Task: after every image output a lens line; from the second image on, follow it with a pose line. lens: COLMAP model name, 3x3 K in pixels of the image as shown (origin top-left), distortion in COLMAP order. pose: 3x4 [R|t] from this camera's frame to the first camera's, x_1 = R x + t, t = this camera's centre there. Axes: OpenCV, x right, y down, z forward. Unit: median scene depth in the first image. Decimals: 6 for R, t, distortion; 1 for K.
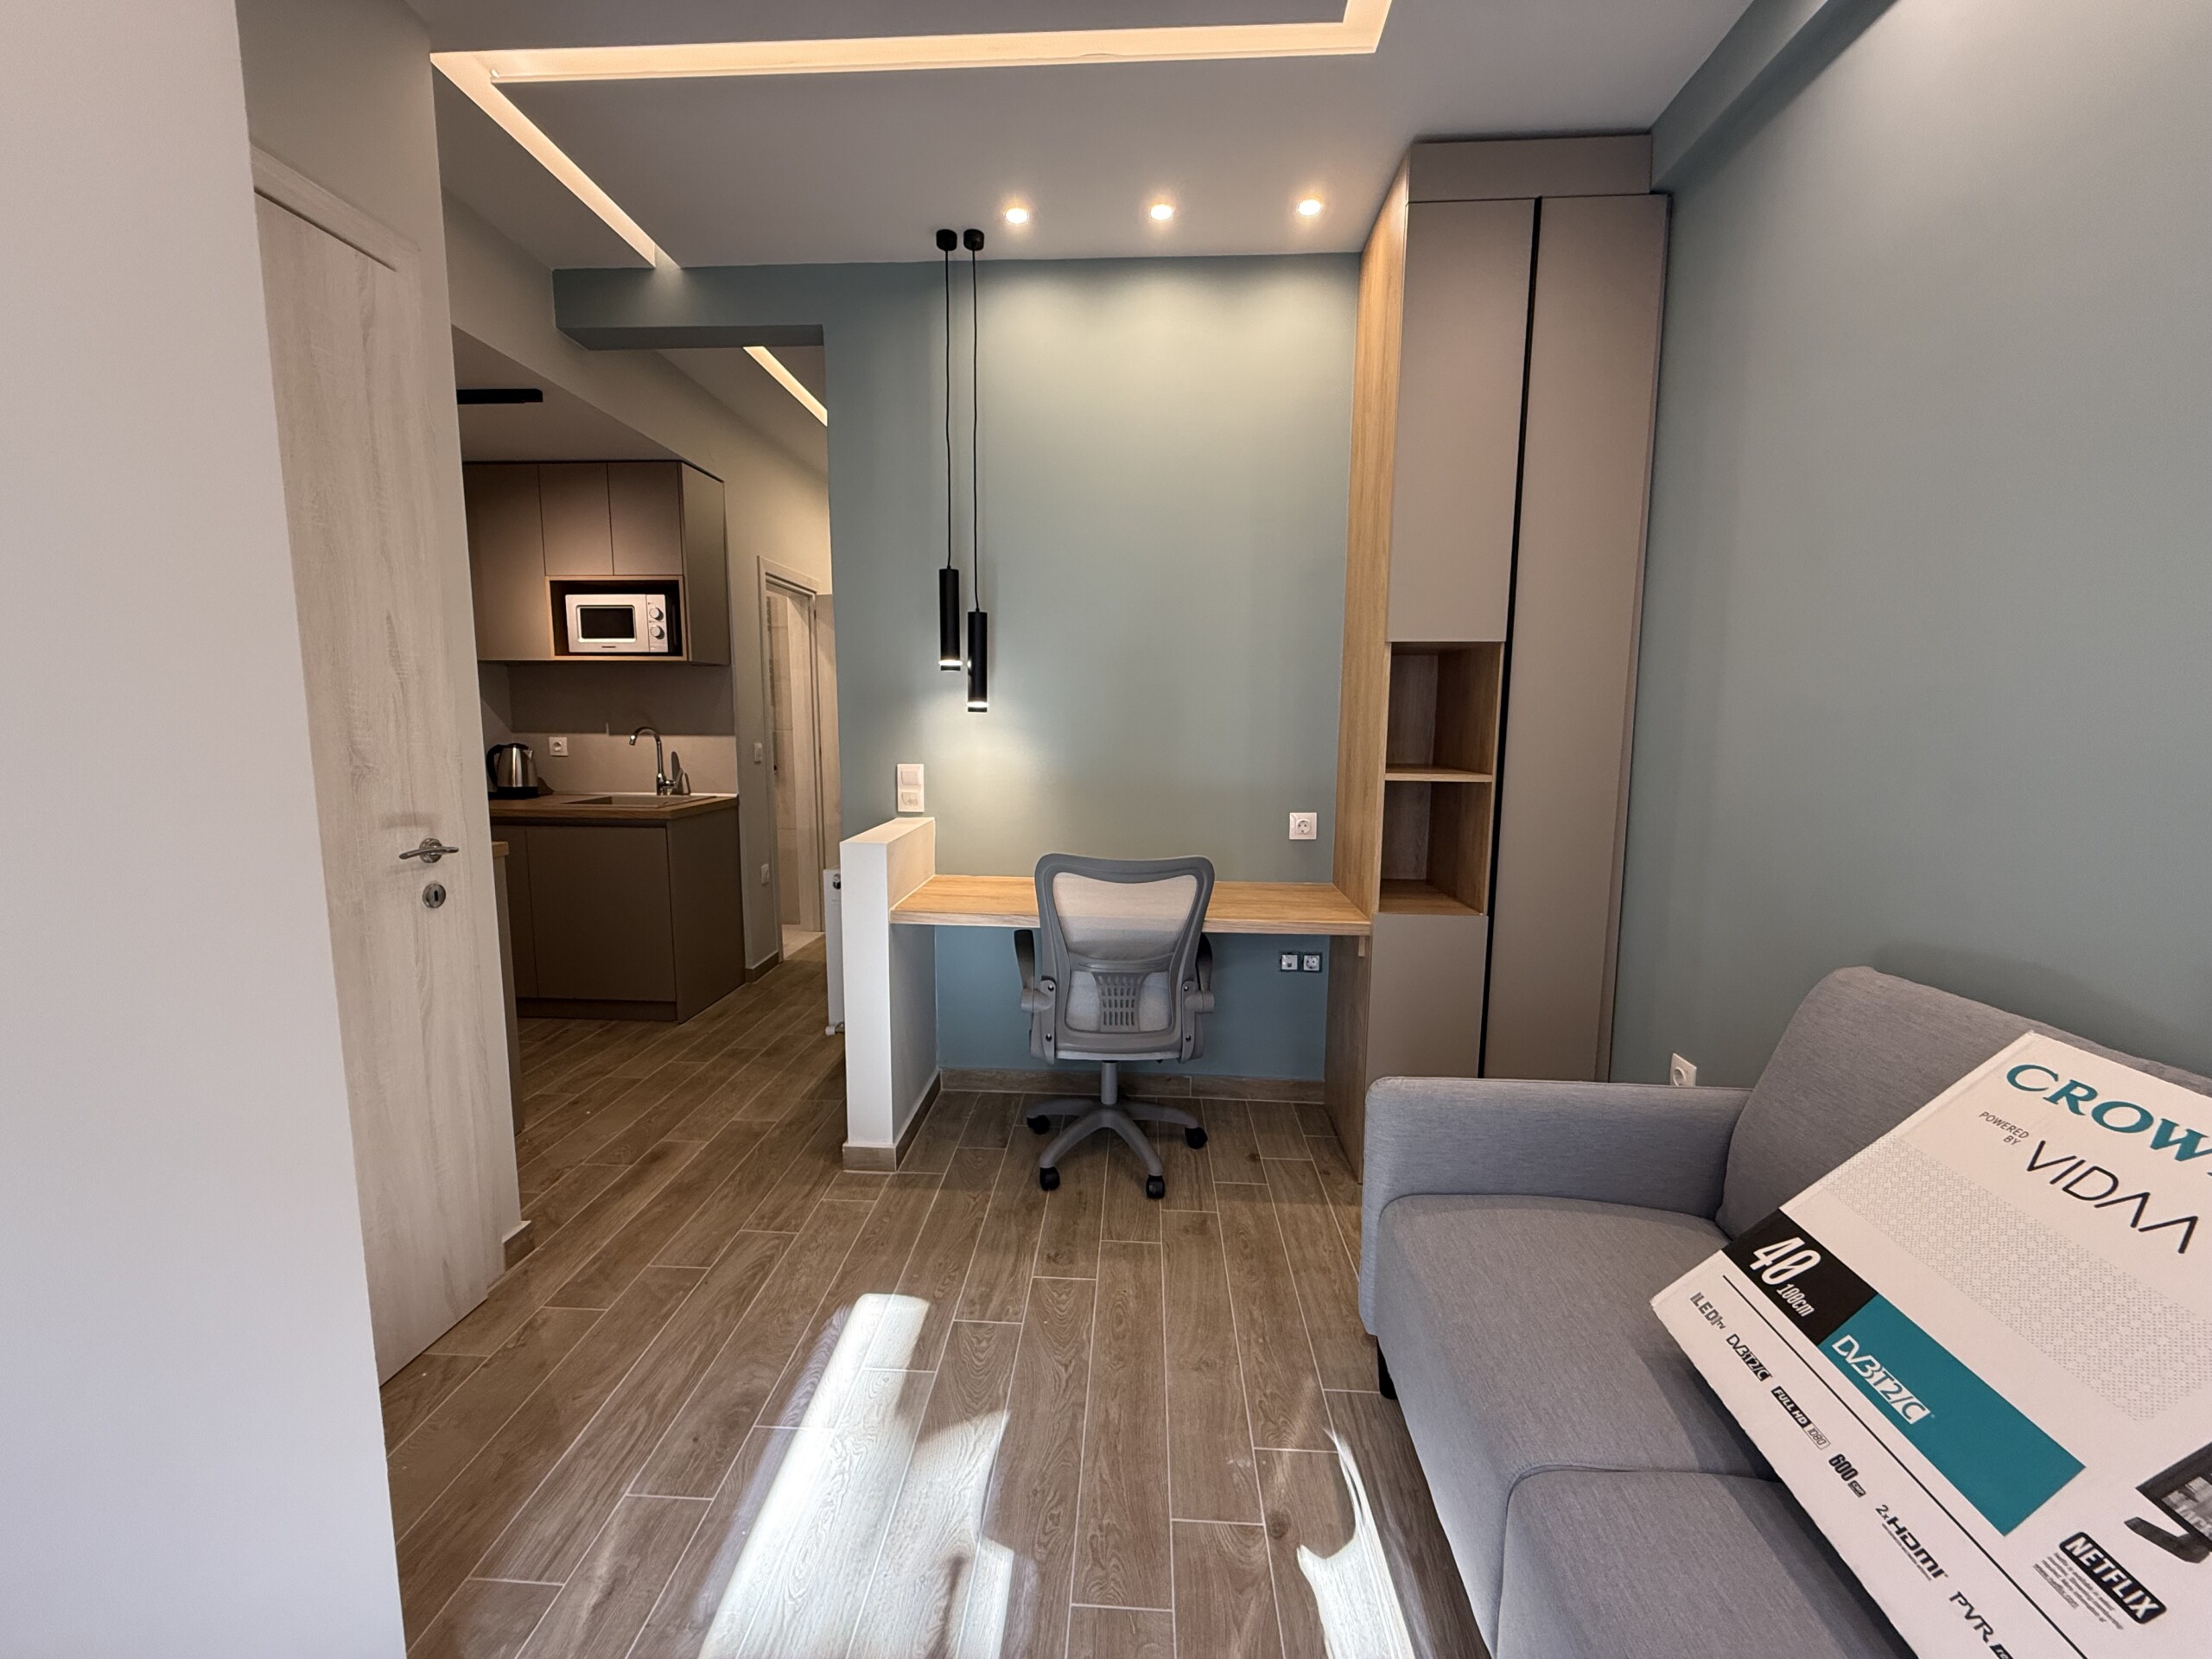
lens RADIAL K [[884.4, 0, 1106.5], [0, 884.4, 837.5], [0, 0, 1]] dist [-0.001299, 0.000266]
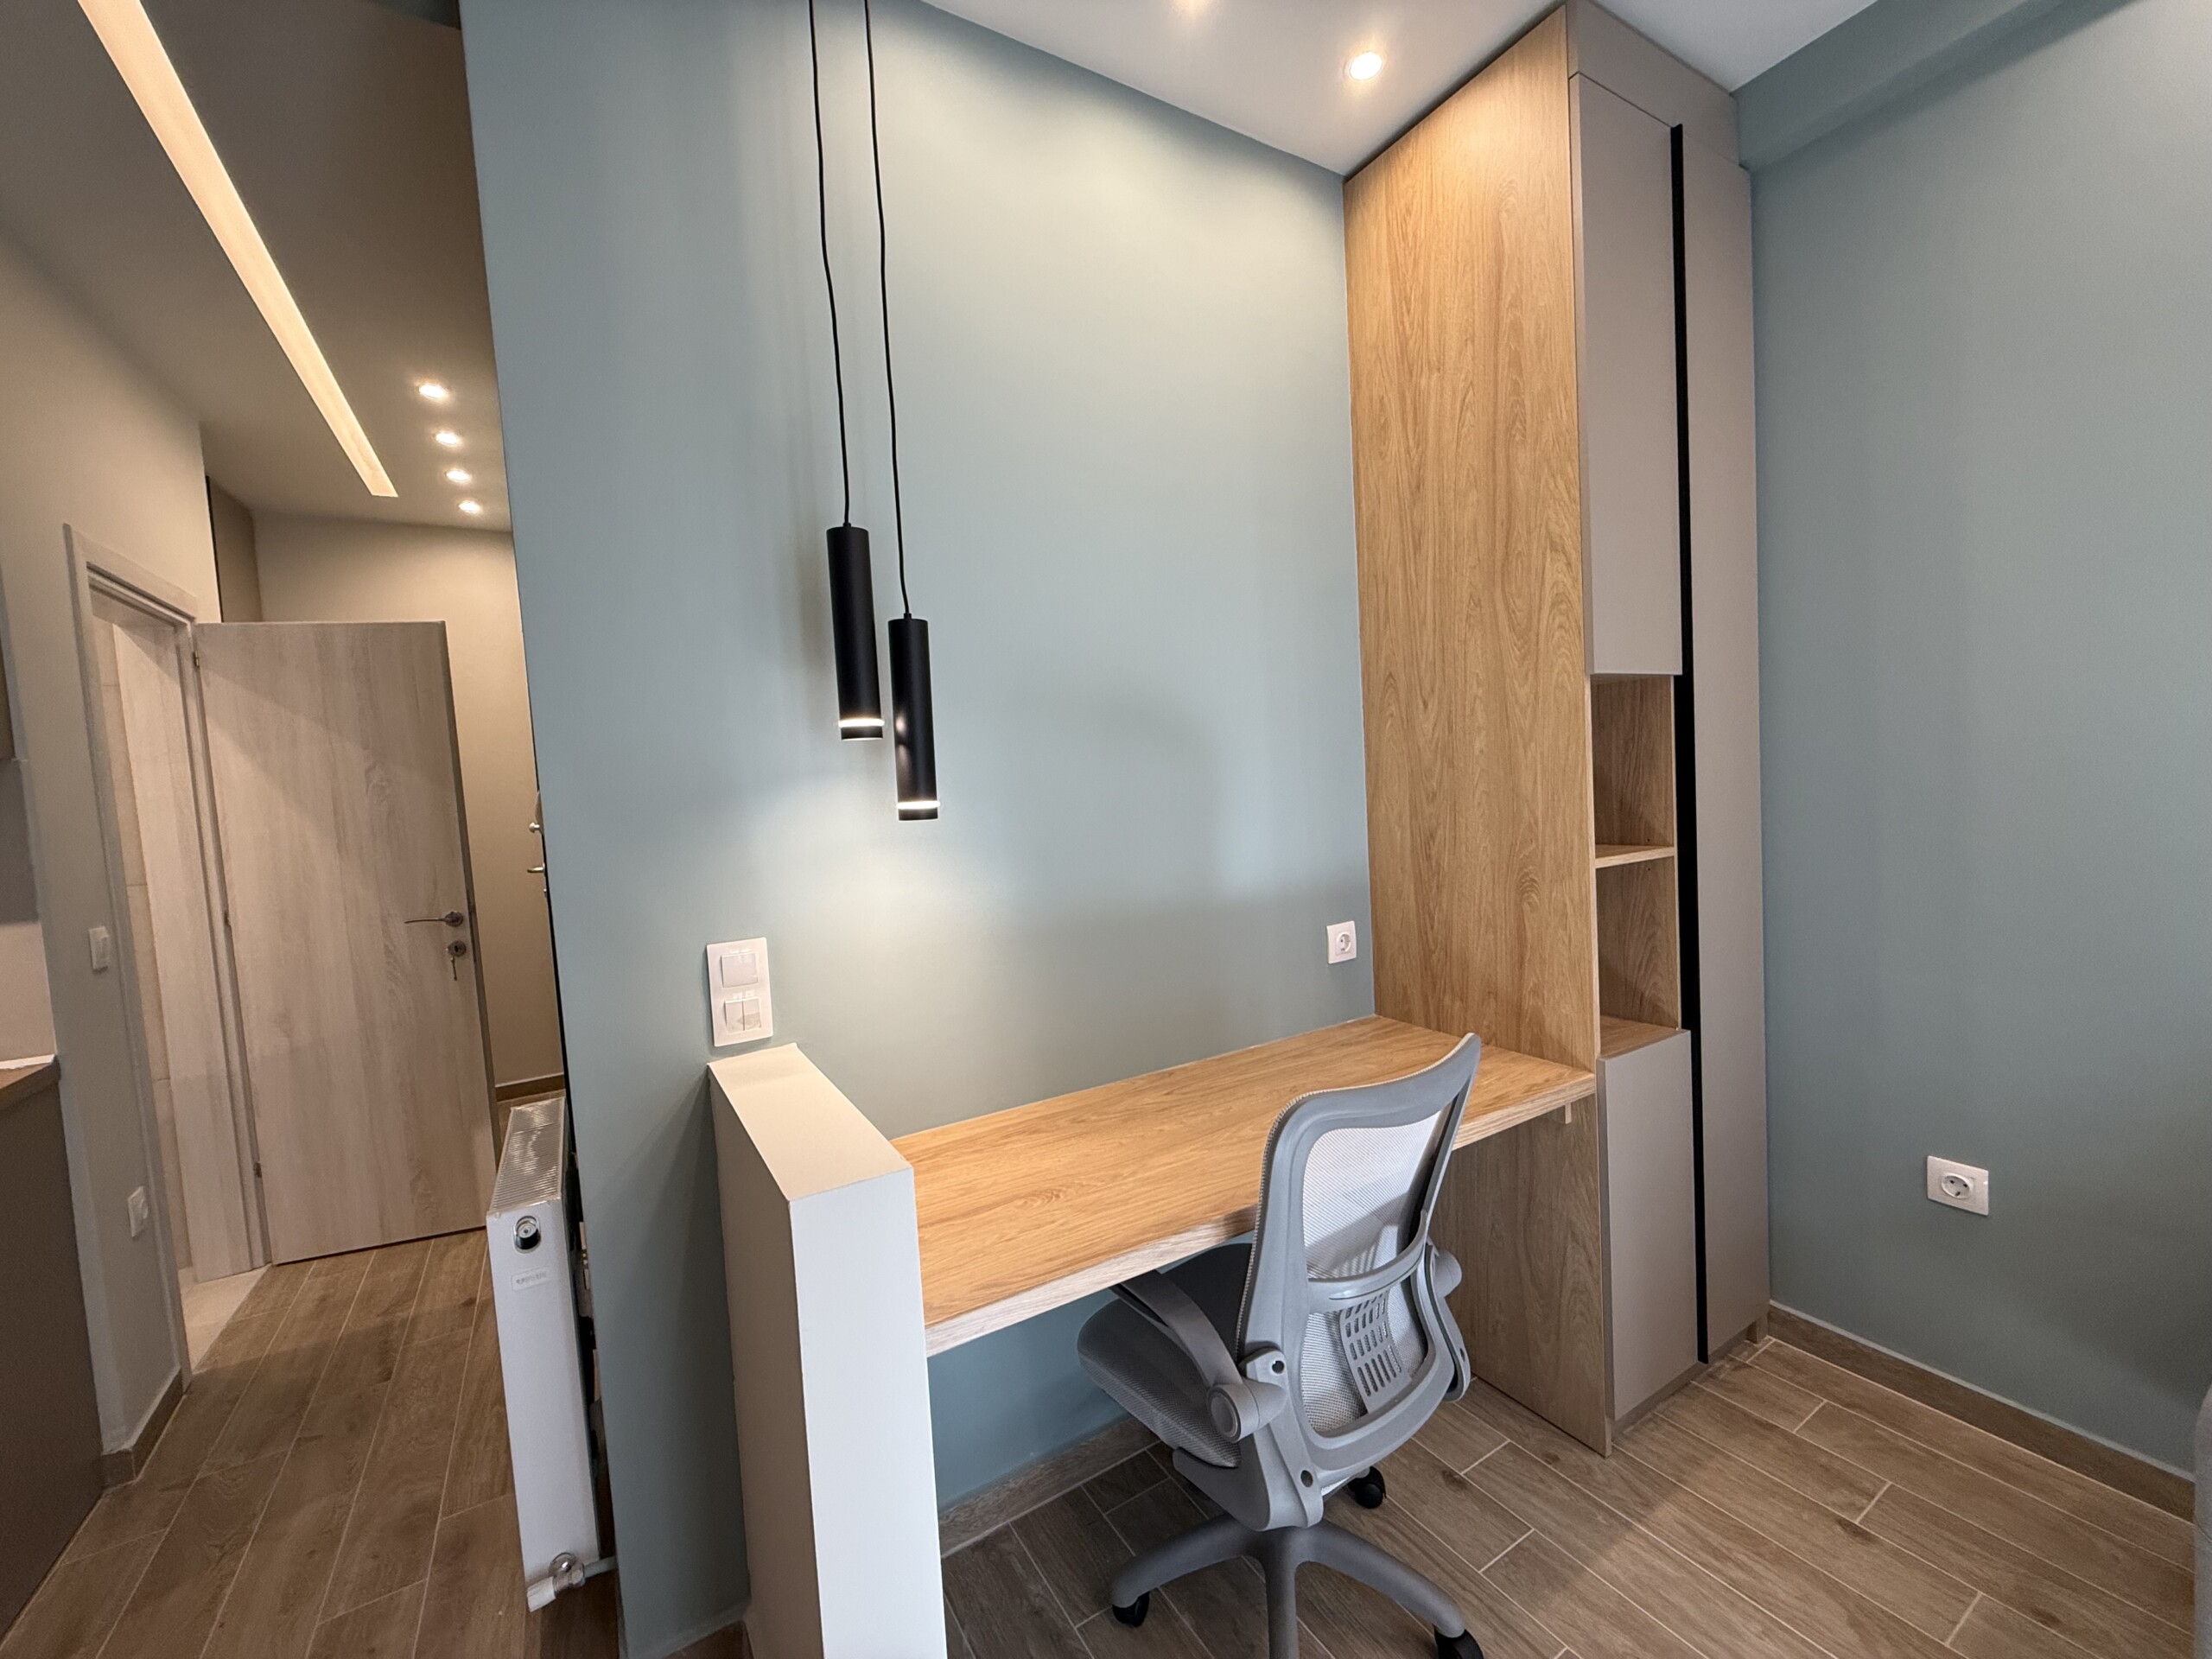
lens RADIAL K [[884.4, 0, 1113.0], [0, 884.4, 834.7], [0, 0, 1]] dist [-0.001299, 0.000266]
pose [[0.827303, -0.088810, 0.554692, -0.337793], [0.139168, 0.989045, -0.049211, -0.095403], [-0.544245, 0.117908, 0.830600, 0.539609]]
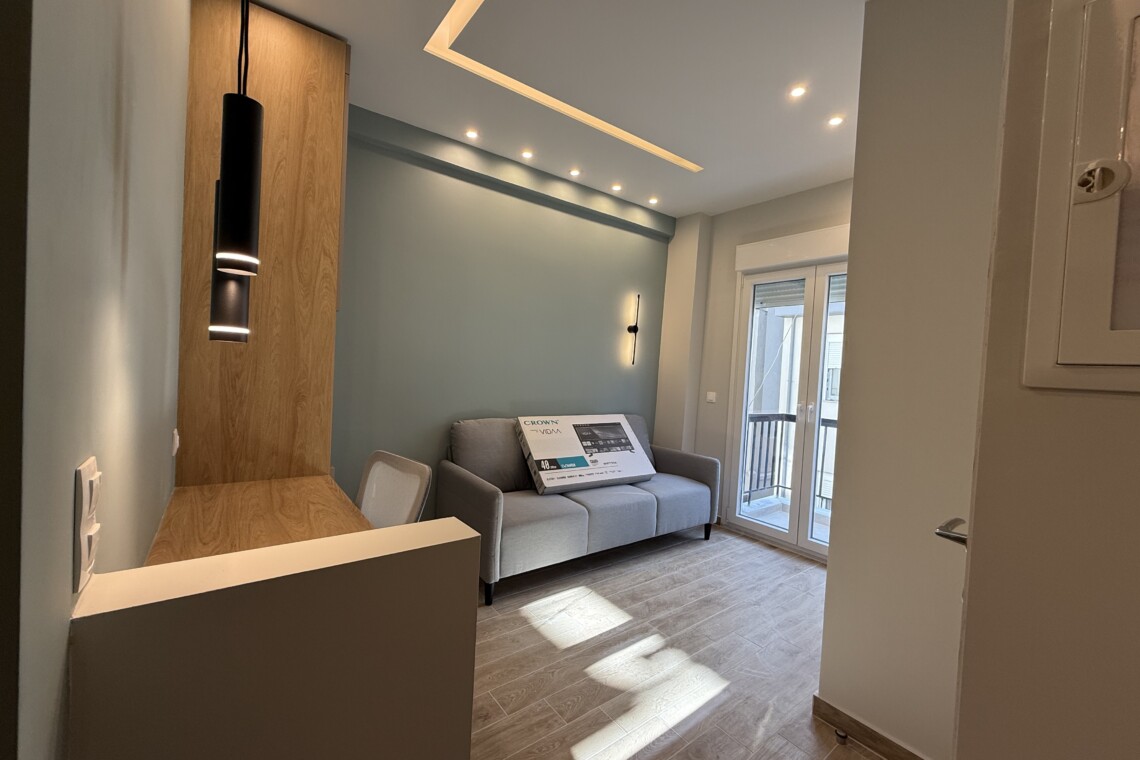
lens RADIAL K [[441.0, 0, 565.1], [0, 441.0, 385.1], [0, 0, 1]] dist [0.002234, 0.000009]
pose [[-0.632229, -0.072476, 0.771385, -0.549836], [0.049329, 0.989830, 0.133430, -0.144208], [-0.773210, 0.122410, -0.622224, 1.033575]]
